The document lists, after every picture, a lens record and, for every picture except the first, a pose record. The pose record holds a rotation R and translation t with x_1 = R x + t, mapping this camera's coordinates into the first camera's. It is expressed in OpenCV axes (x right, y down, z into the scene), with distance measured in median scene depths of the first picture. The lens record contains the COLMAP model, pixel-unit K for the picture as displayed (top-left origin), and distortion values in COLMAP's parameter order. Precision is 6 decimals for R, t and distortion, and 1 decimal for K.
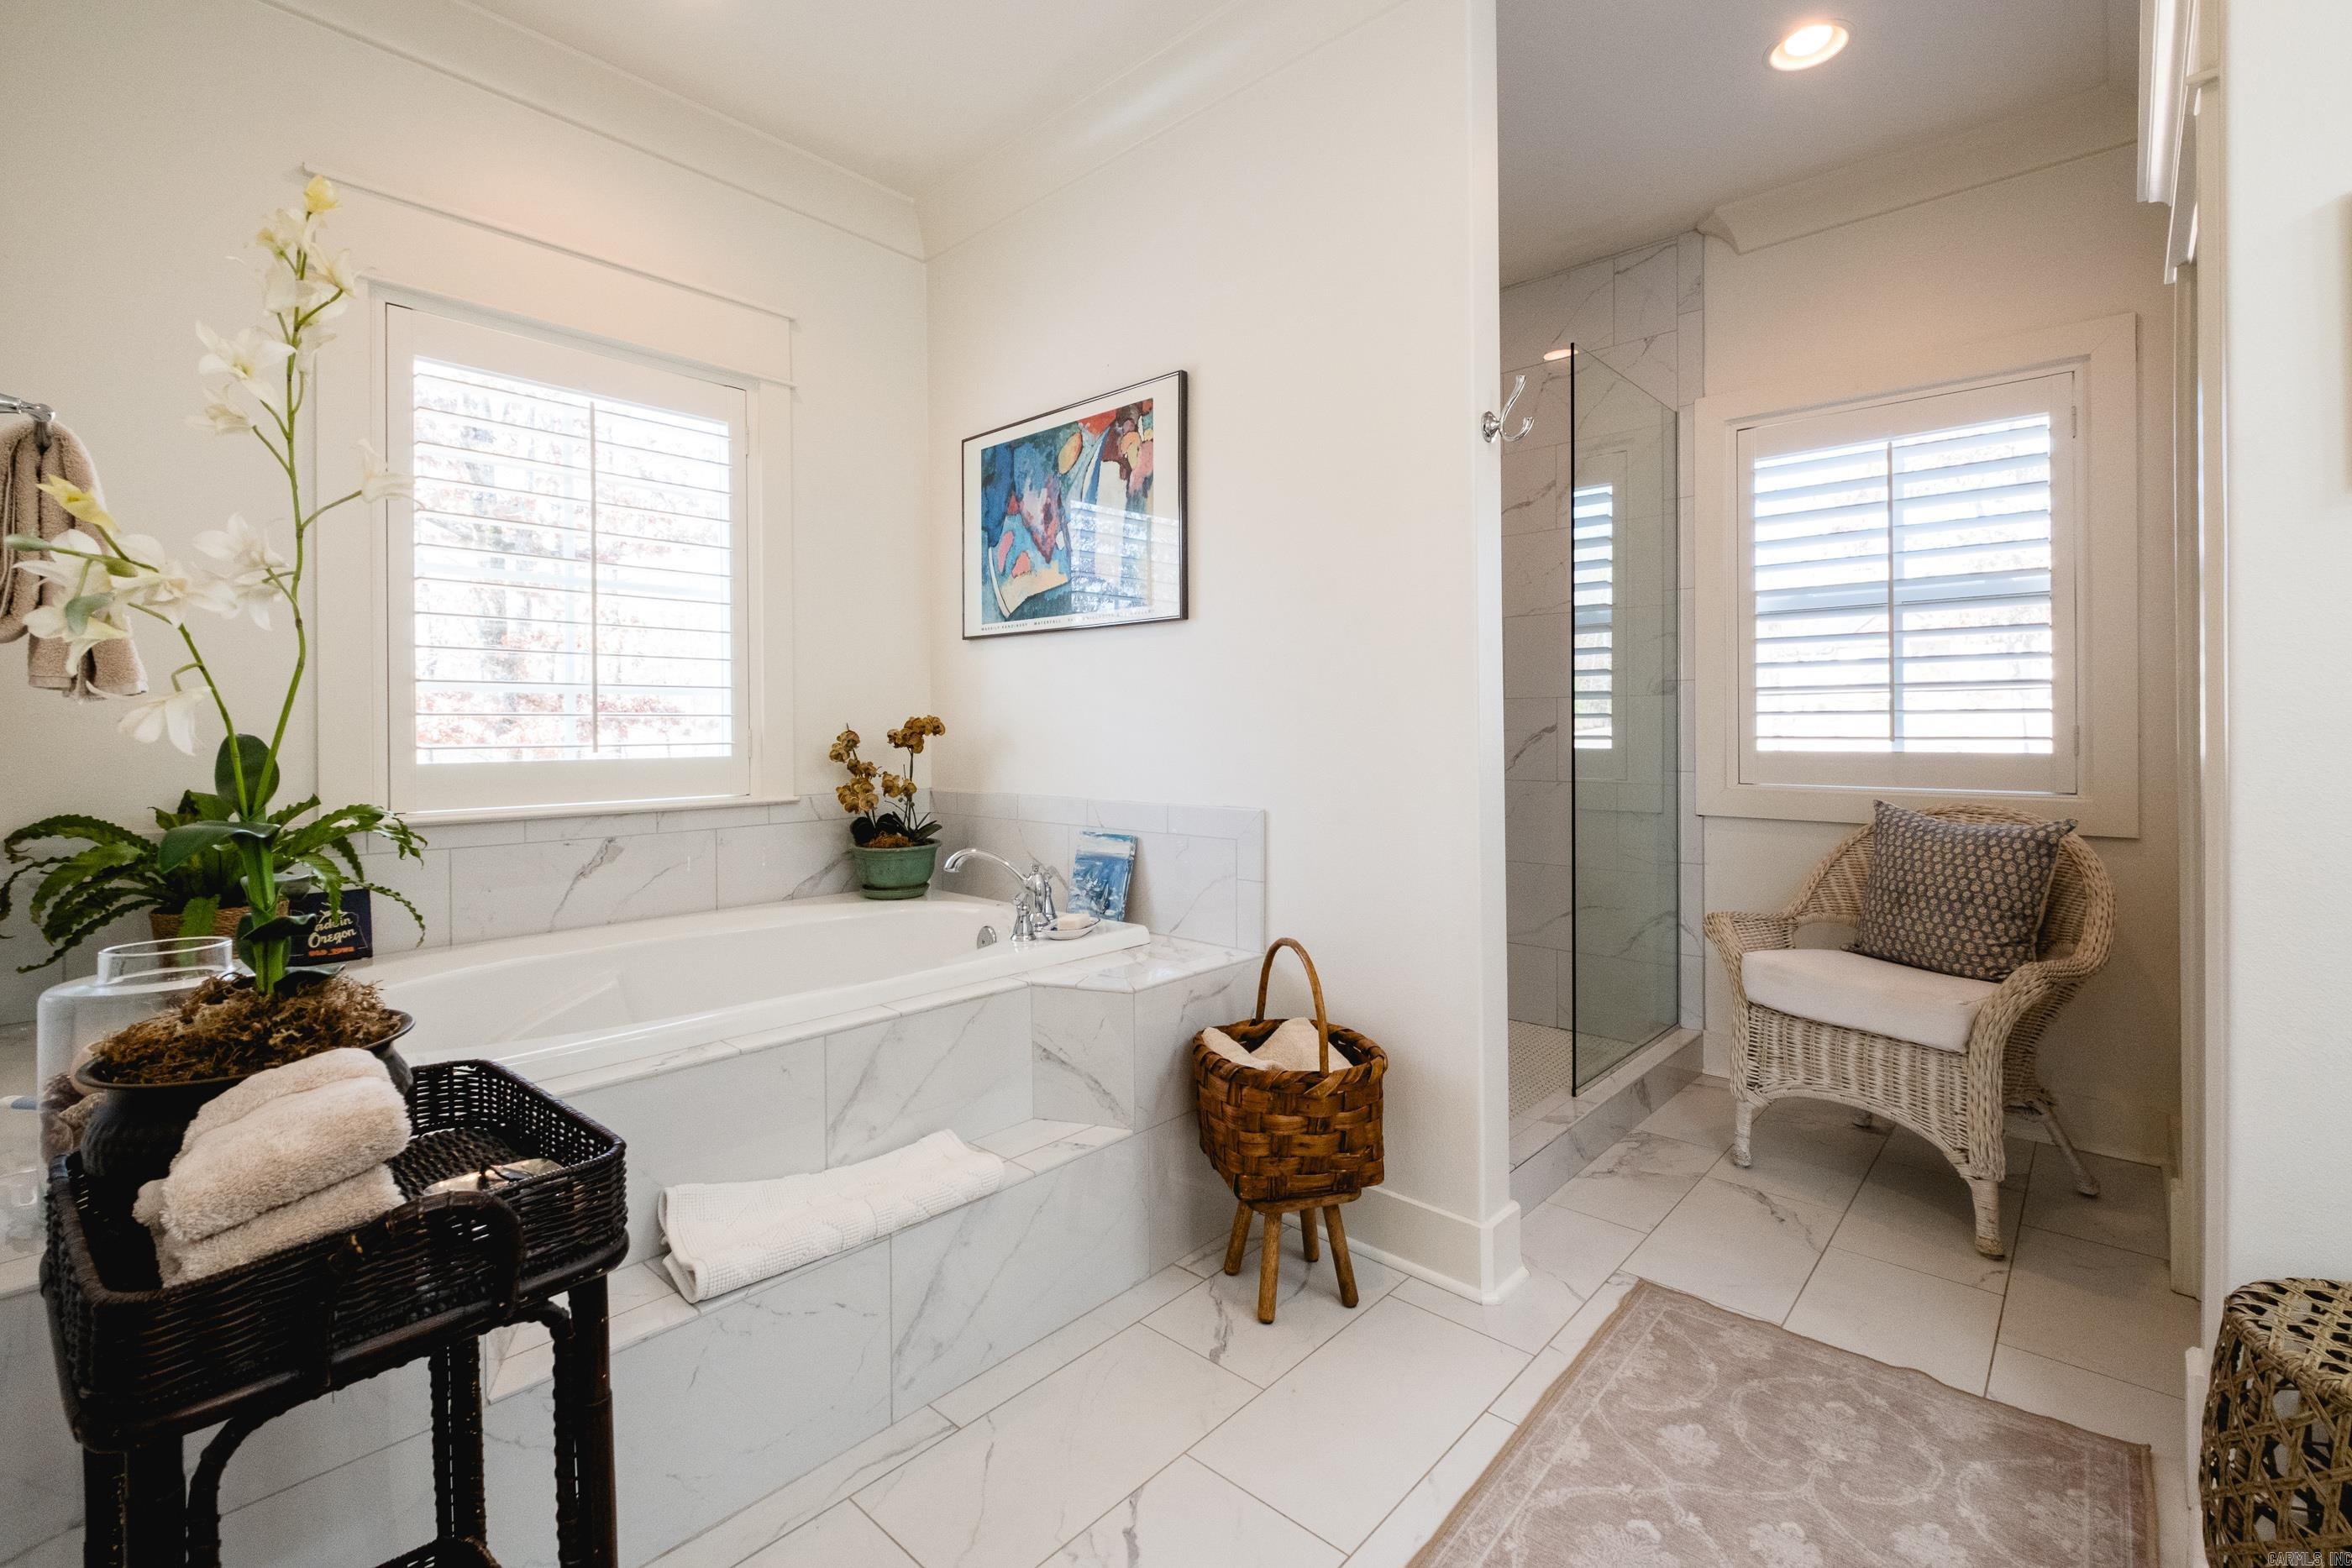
lens RADIAL K [[1016.9, 0, 1178.8], [0, 1016.9, 755.2], [0, 0, 1]] dist [0.003422, -0.004317]
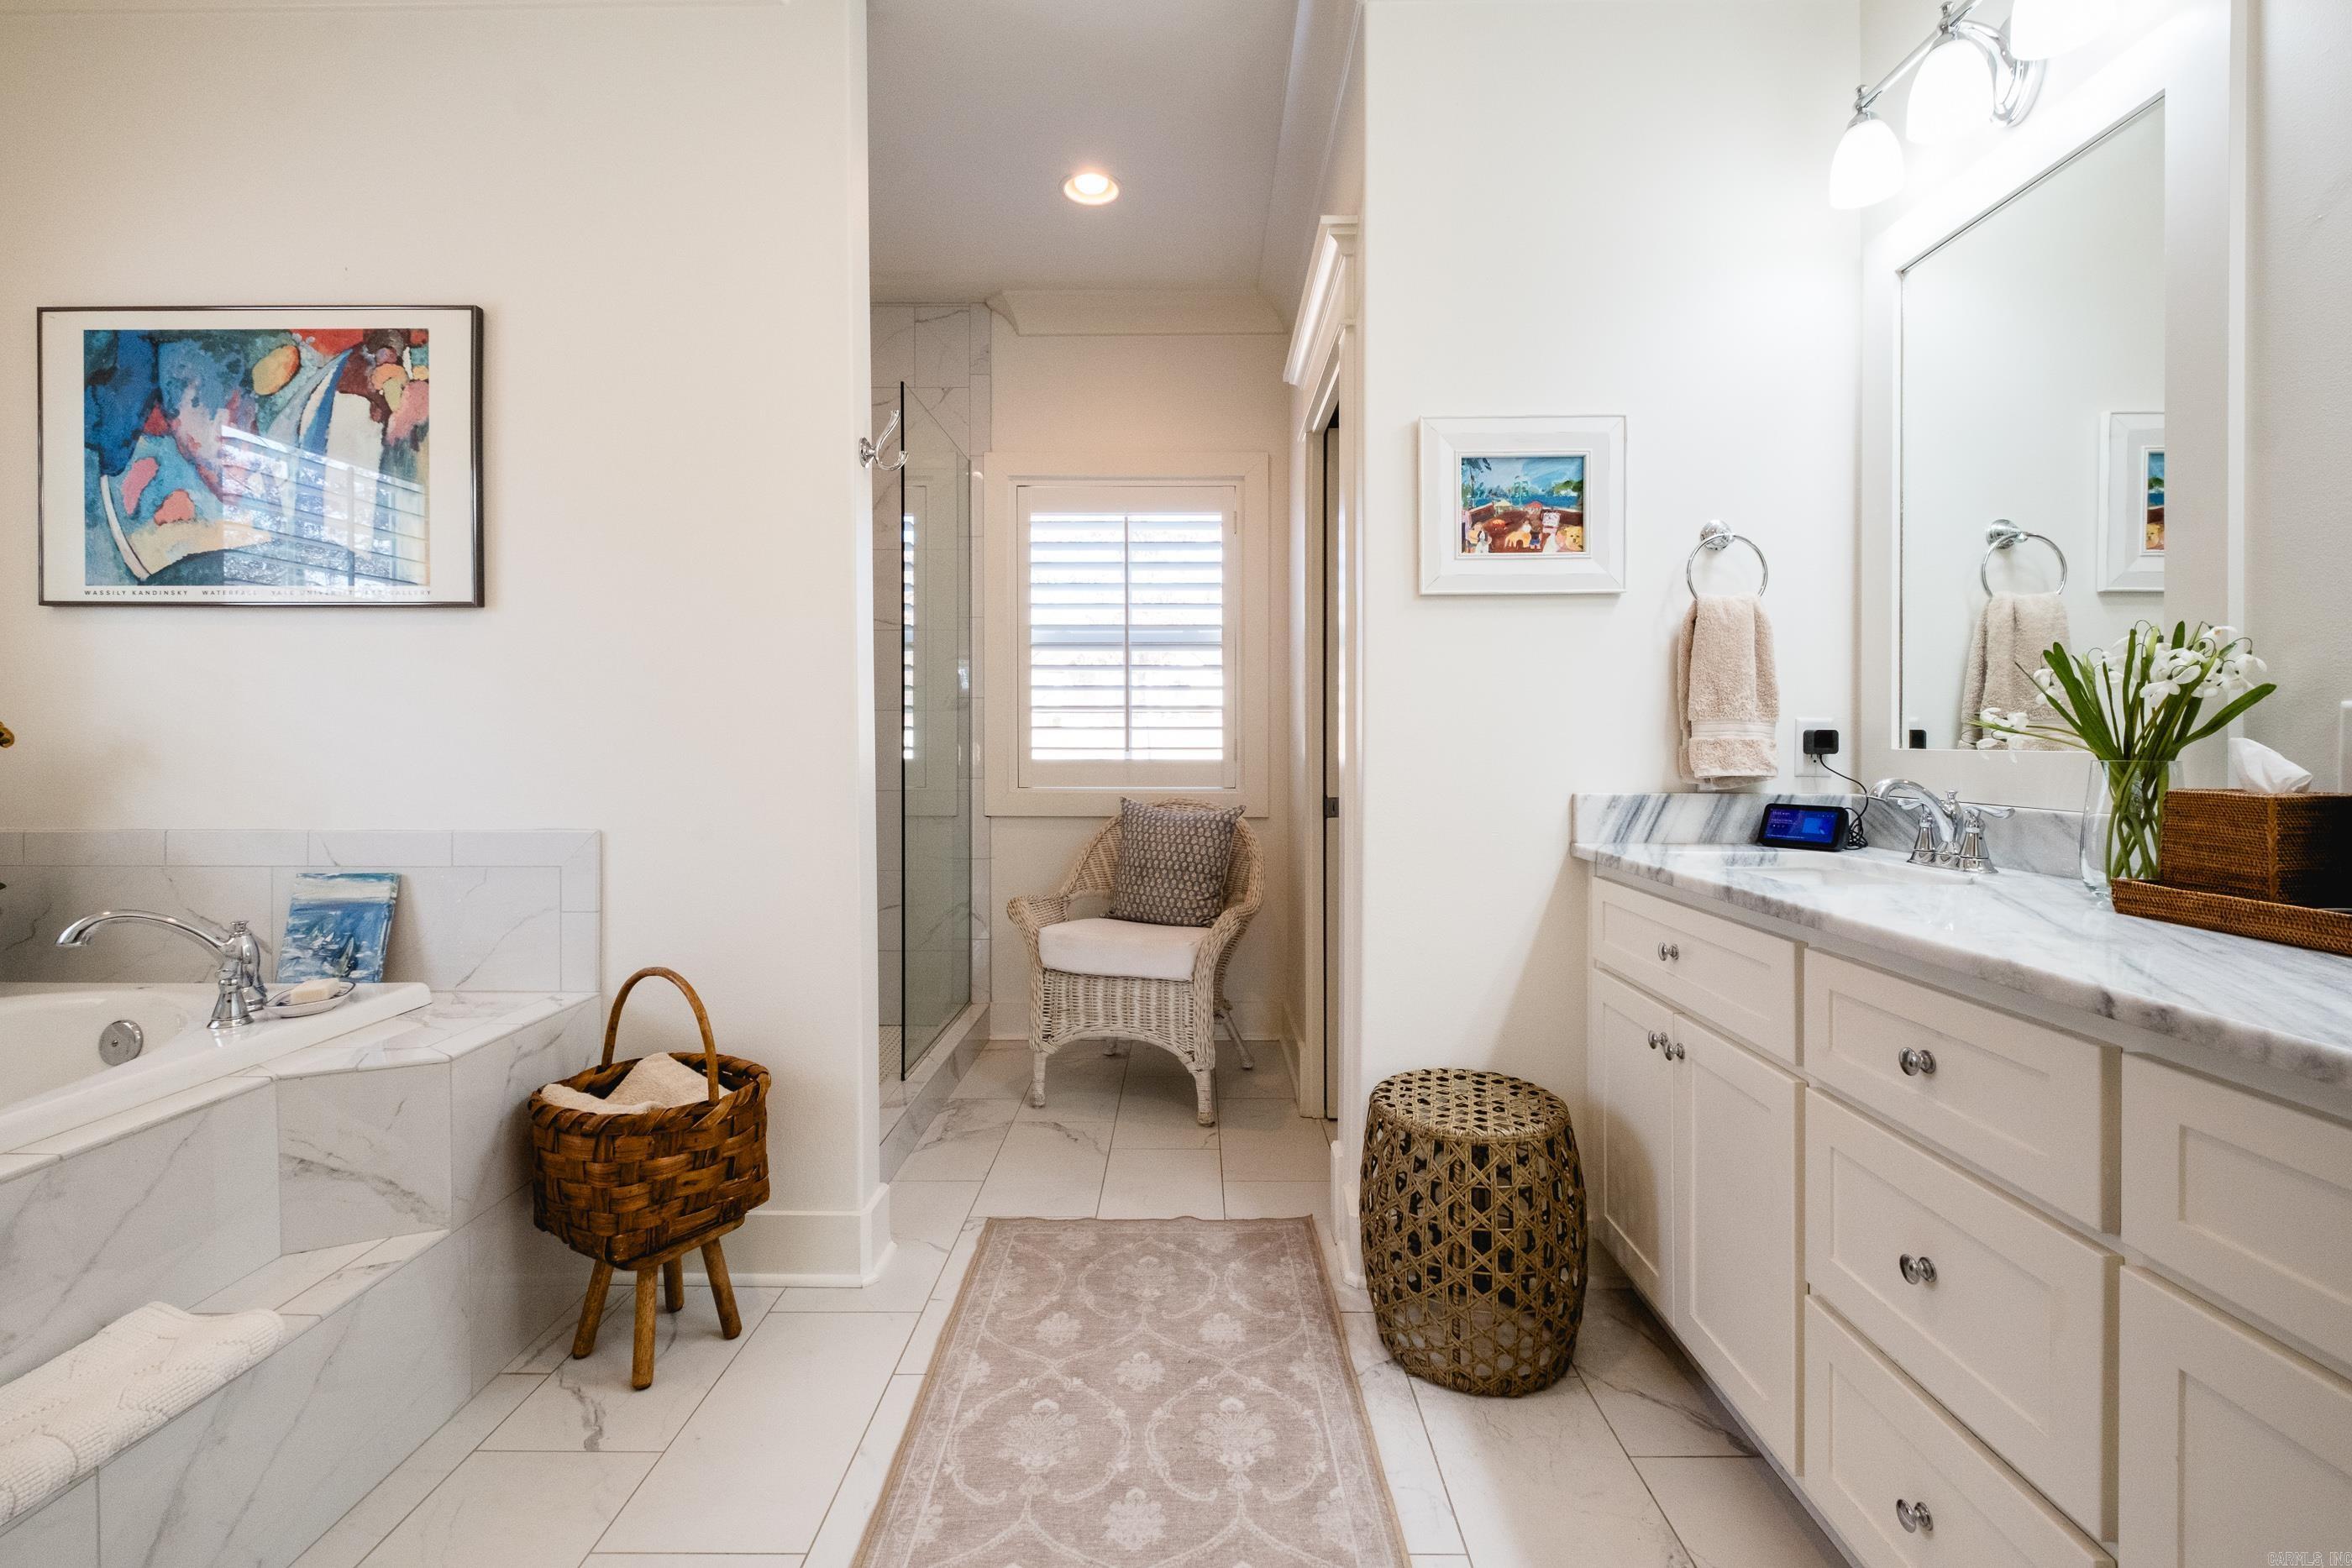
lens RADIAL K [[1015.8, 0, 1176.0], [0, 1015.8, 784.0], [0, 0, 1]] dist [-0.000515, -0.002846]
pose [[0.748620, -0.025267, 0.662517, -0.120455], [0.013505, 0.999647, 0.022864, -0.000605], [-0.662861, -0.008170, 0.748698, 0.001462]]
